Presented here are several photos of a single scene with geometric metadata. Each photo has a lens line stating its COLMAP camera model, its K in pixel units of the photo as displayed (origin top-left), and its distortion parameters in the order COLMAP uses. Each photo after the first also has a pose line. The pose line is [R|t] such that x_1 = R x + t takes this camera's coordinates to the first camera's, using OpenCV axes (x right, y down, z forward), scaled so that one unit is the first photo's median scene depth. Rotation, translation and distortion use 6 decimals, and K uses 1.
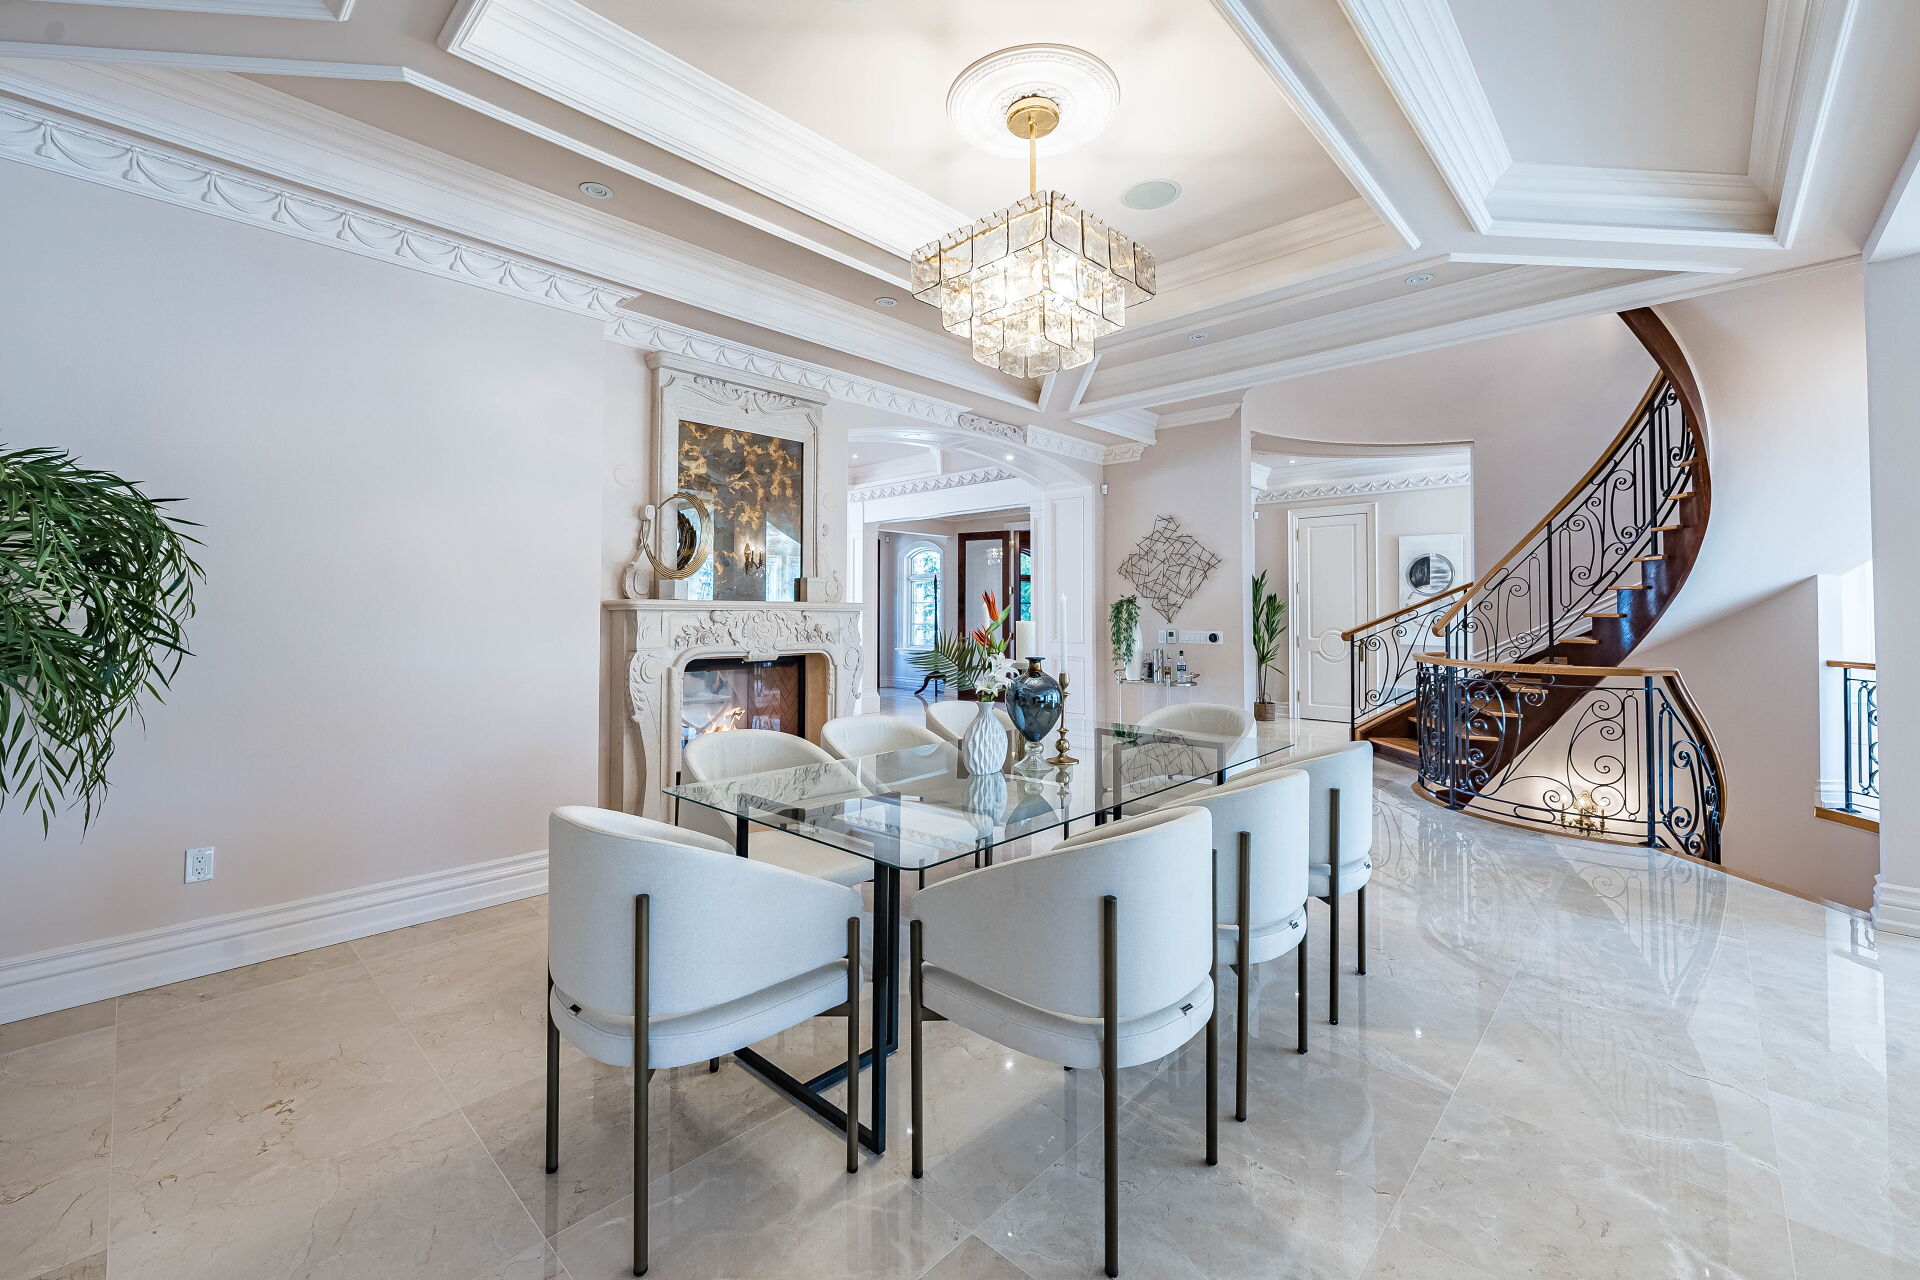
lens RADIAL K [[774.3, 0, 962.5], [0, 774.3, 597.3], [0, 0, 1]] dist [-0.001714, 0.000201]
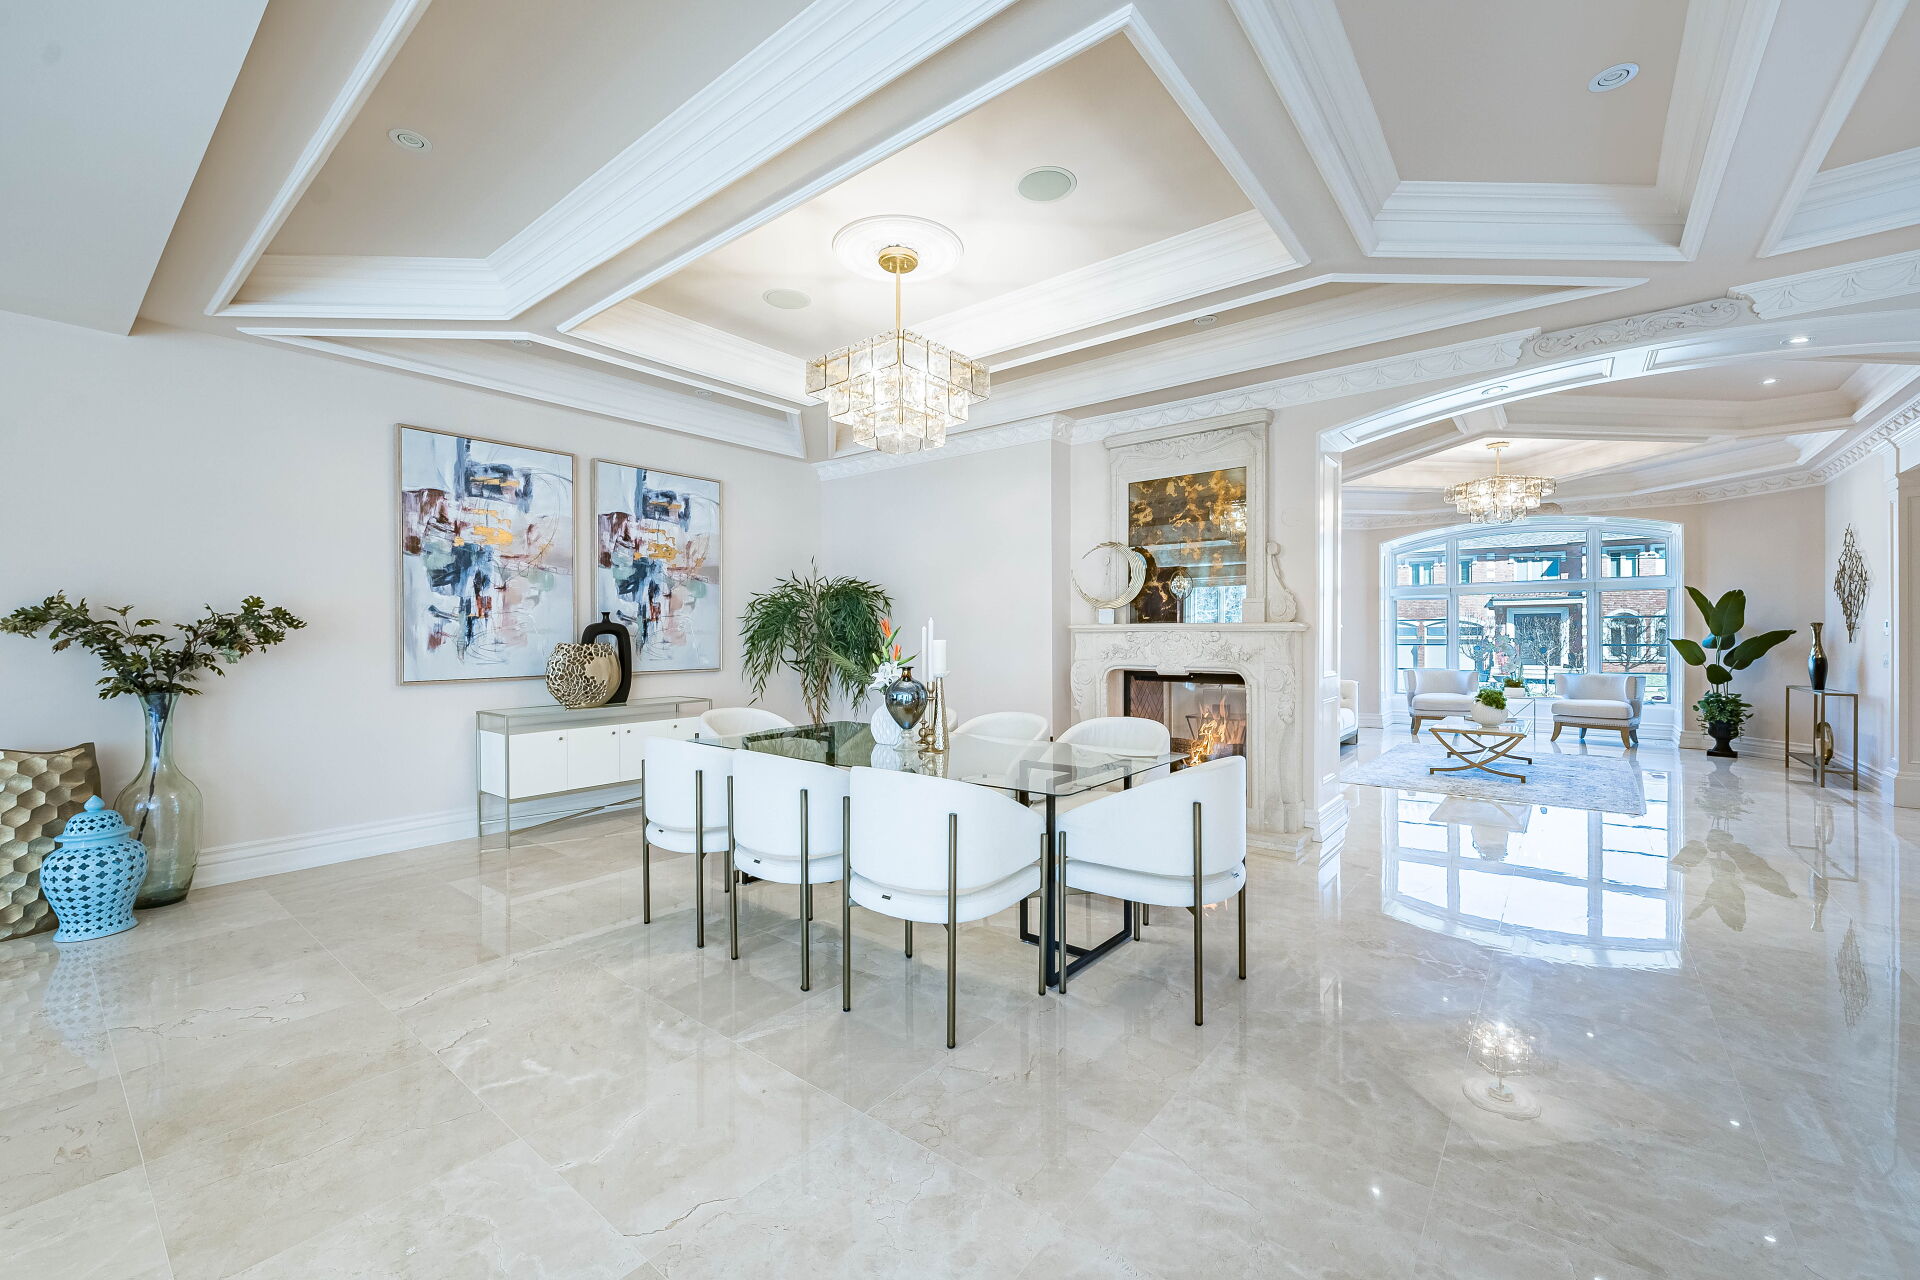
lens RADIAL K [[774.3, 0, 958.3], [0, 774.3, 636.6], [0, 0, 1]] dist [-0.001714, 0.000201]
pose [[0.078298, -0.002913, -0.996926, 0.680140], [0.022882, 0.999738, -0.001124, 0.014486], [0.996667, -0.022724, 0.078344, 0.470199]]
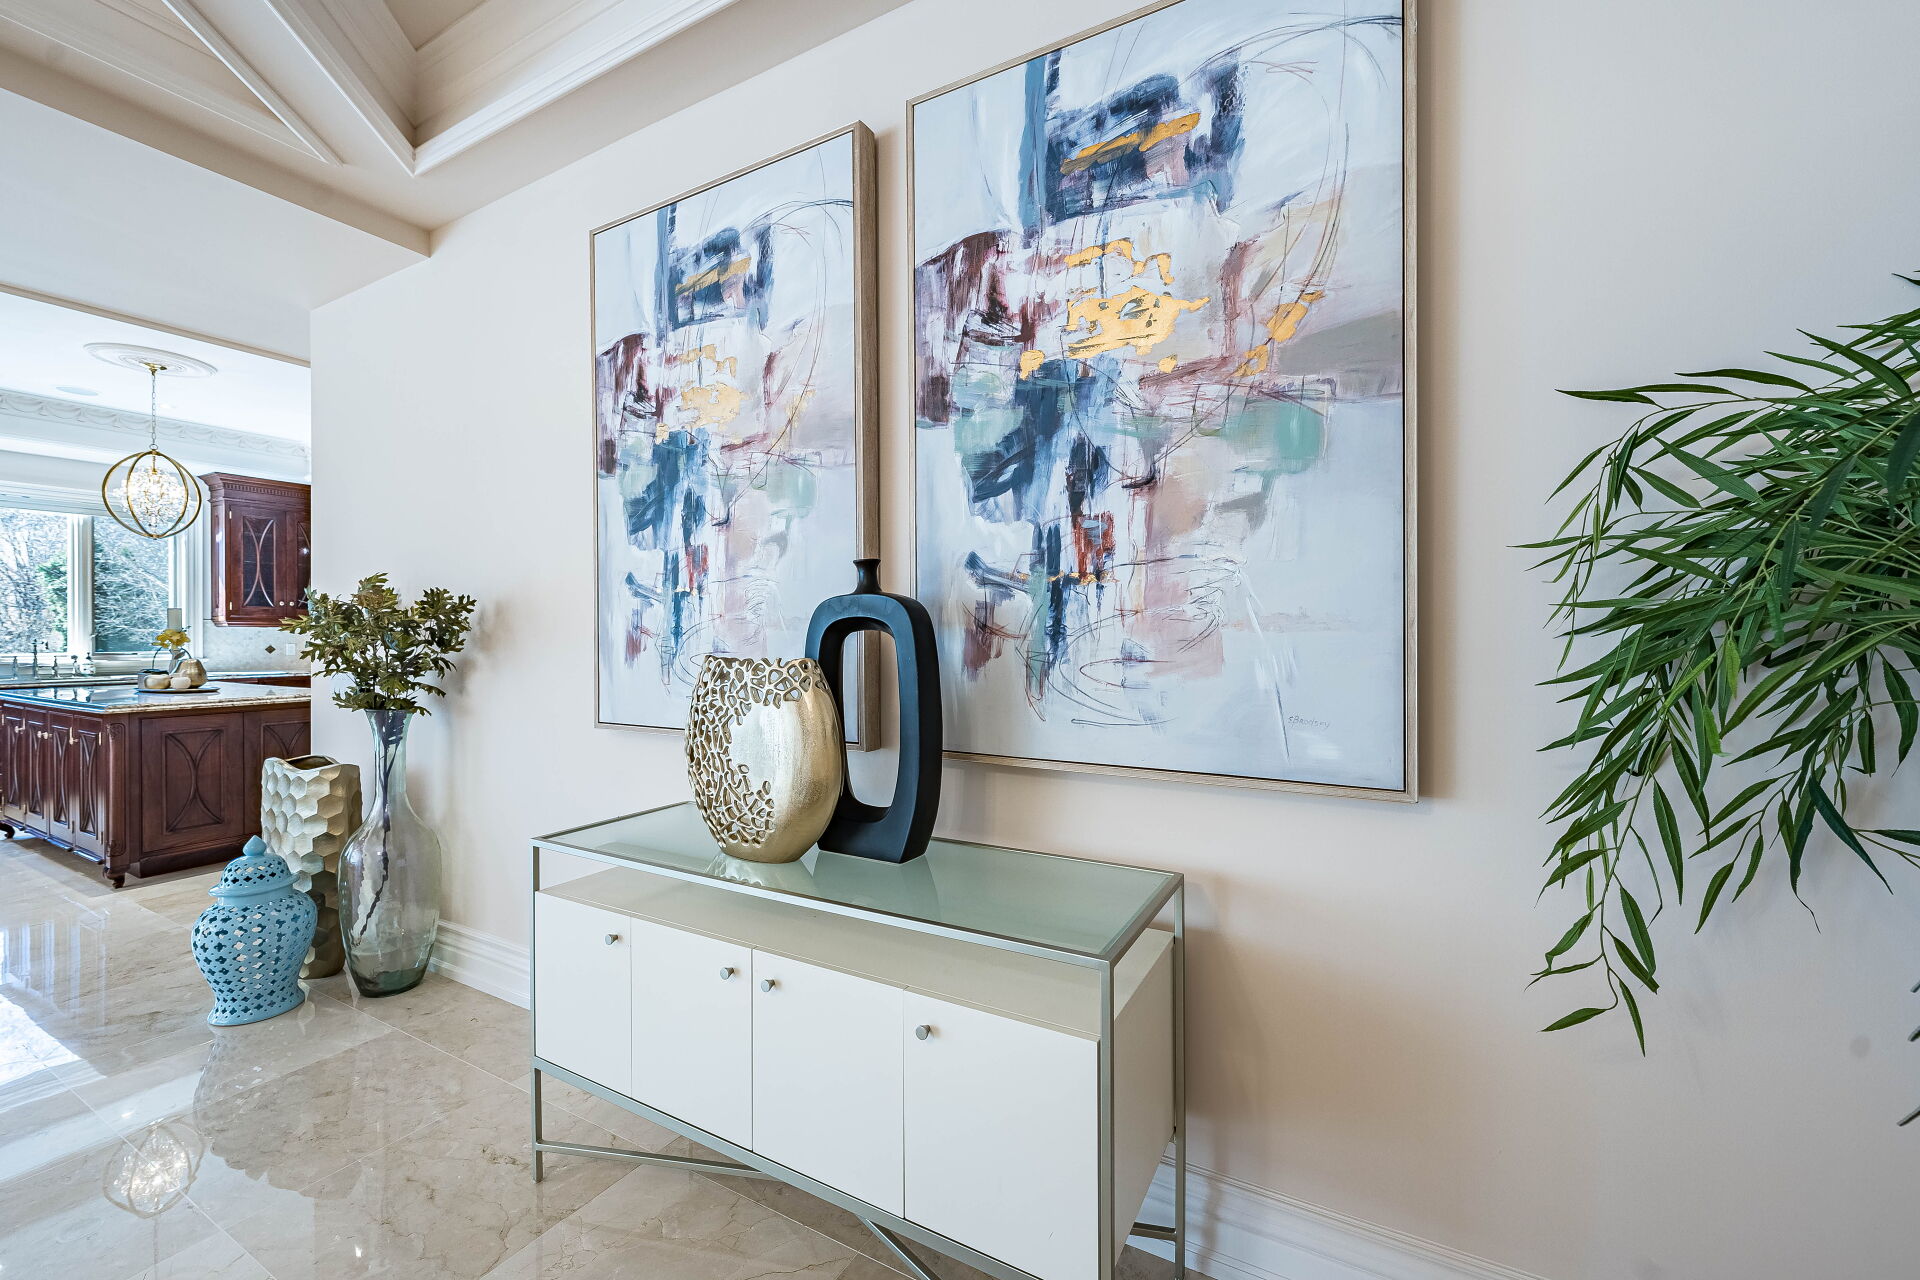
lens RADIAL K [[774.3, 0, 970.6], [0, 774.3, 631.7], [0, 0, 1]] dist [-0.001714, 0.000201]
pose [[-0.971530, -0.003235, -0.236893, -0.274751], [0.001713, 0.999785, -0.020676, 0.007169], [0.236909, -0.020493, -0.971316, 0.413279]]
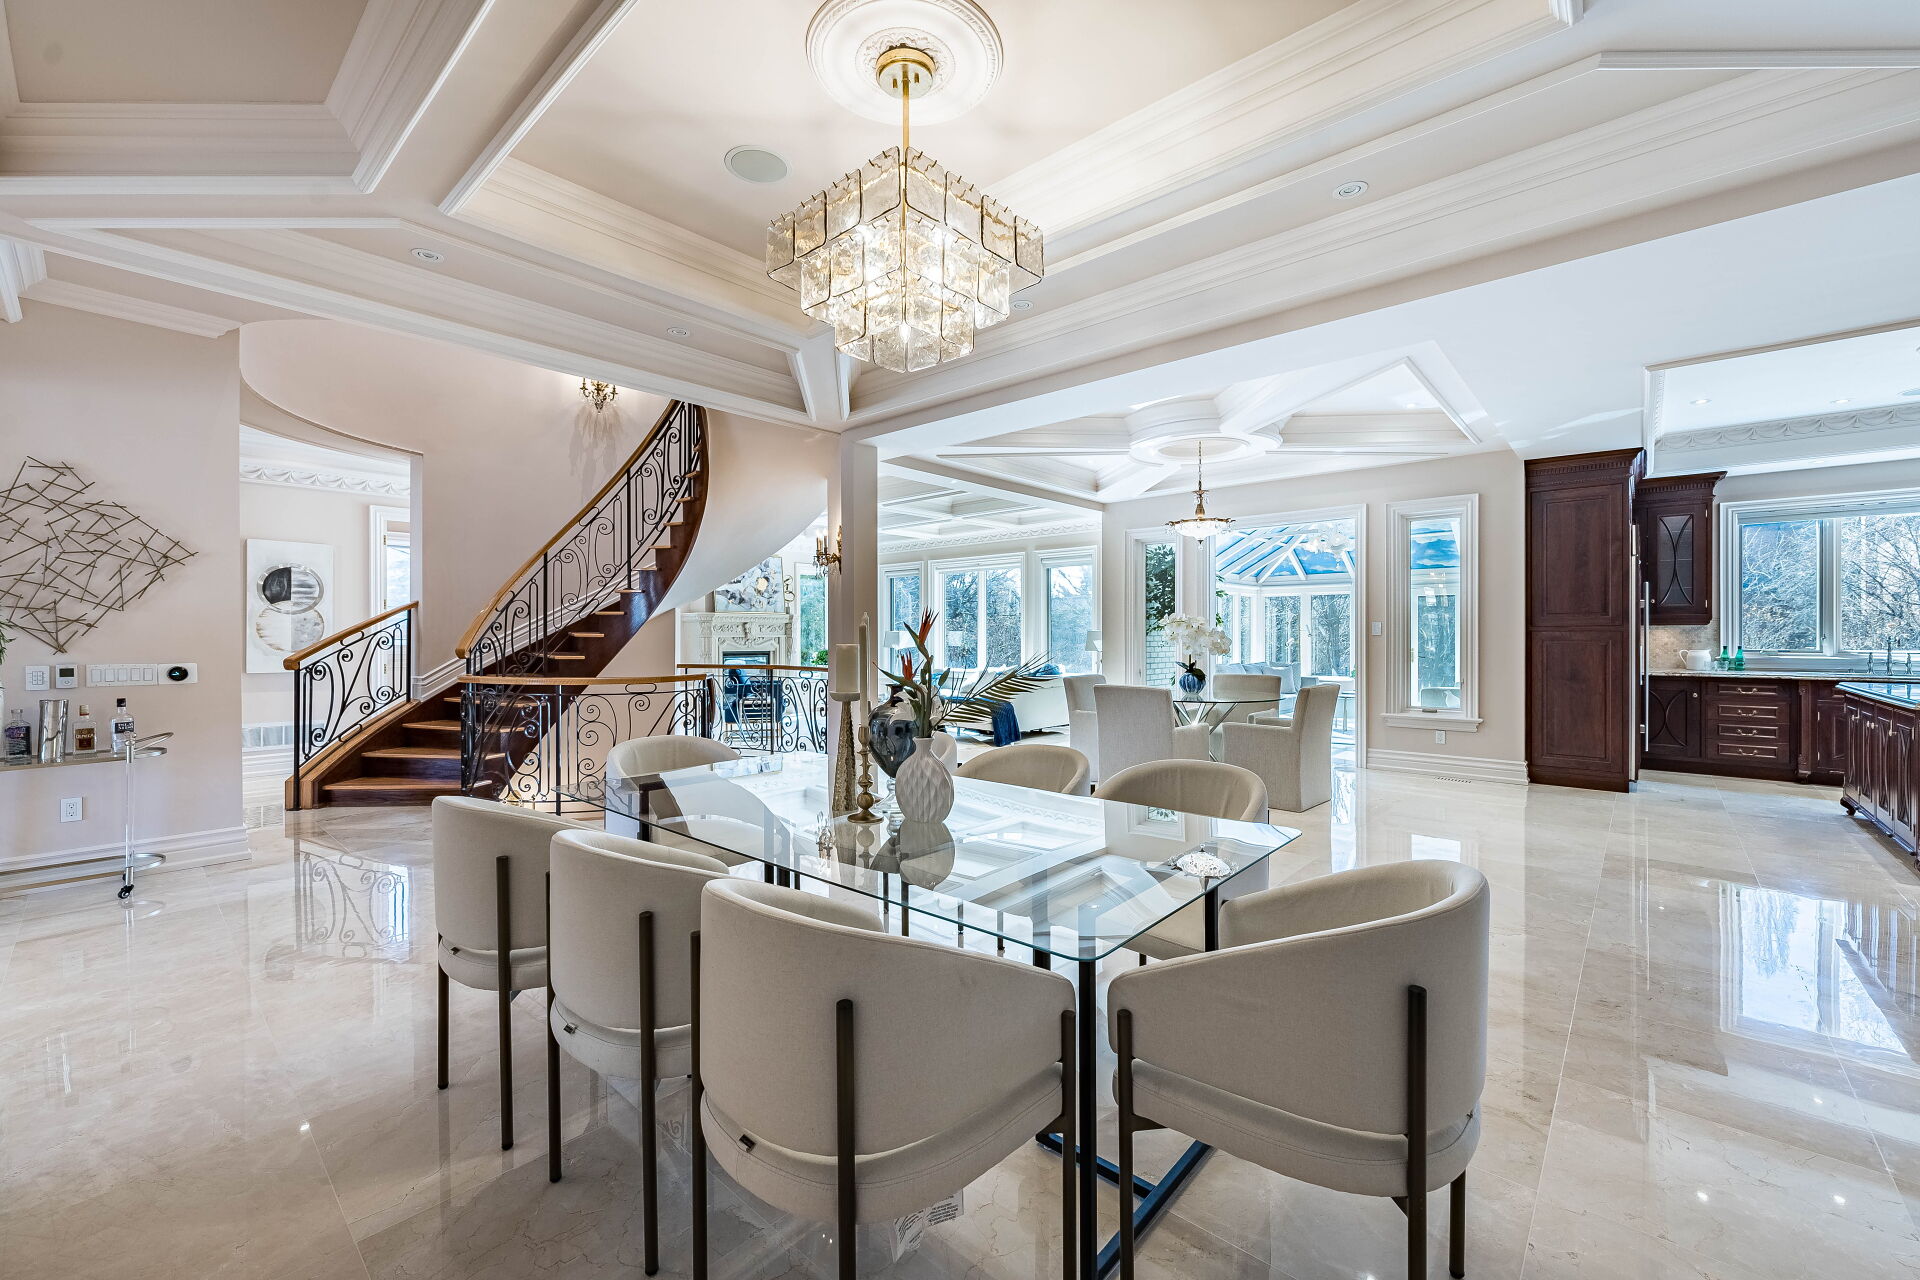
lens RADIAL K [[774.3, 0, 946.9], [0, 774.3, 638.5], [0, 0, 1]] dist [-0.001714, 0.000201]
pose [[-0.013083, -0.008779, 0.999876, -0.380484], [-0.016778, 0.999823, 0.008559, 0.008663], [-0.999774, -0.016664, -0.013228, 0.454143]]
